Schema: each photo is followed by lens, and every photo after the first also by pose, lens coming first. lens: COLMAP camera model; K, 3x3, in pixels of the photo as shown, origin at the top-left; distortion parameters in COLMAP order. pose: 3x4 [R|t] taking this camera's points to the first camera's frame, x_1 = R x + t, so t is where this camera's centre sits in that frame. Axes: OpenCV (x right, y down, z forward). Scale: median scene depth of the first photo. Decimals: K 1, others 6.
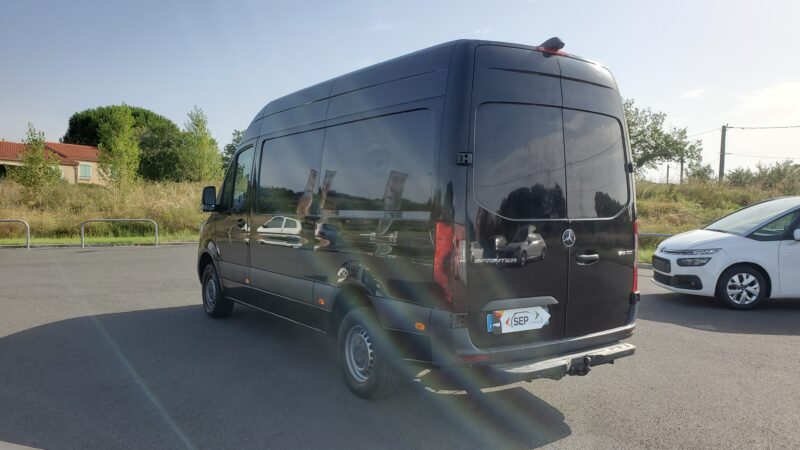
lens RADIAL K [[630.8, 0, 400.0], [0, 630.8, 225.0], [0, 0, 1]] dist [0.057555, -0.080183]
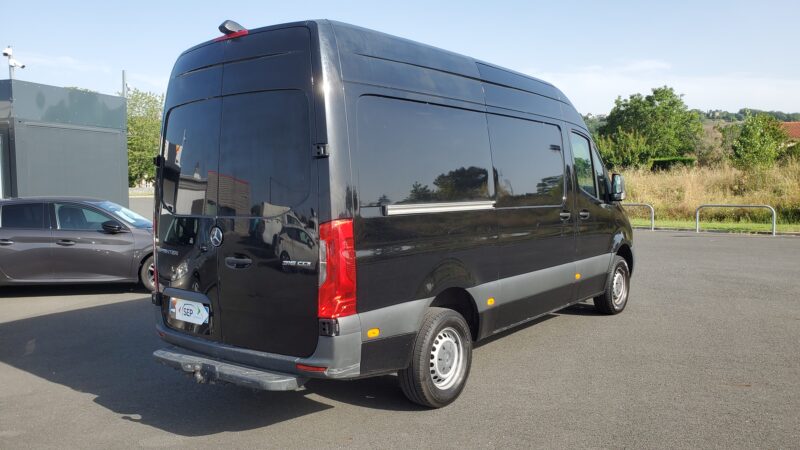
lens RADIAL K [[630.8, 0, 400.0], [0, 630.8, 225.0], [0, 0, 1]] dist [0.057555, -0.080183]
pose [[0.291057, 0.042585, -0.955757, 1.190919], [-0.013567, 0.999092, 0.040384, -0.037175], [0.956609, 0.001213, 0.291371, 0.949671]]
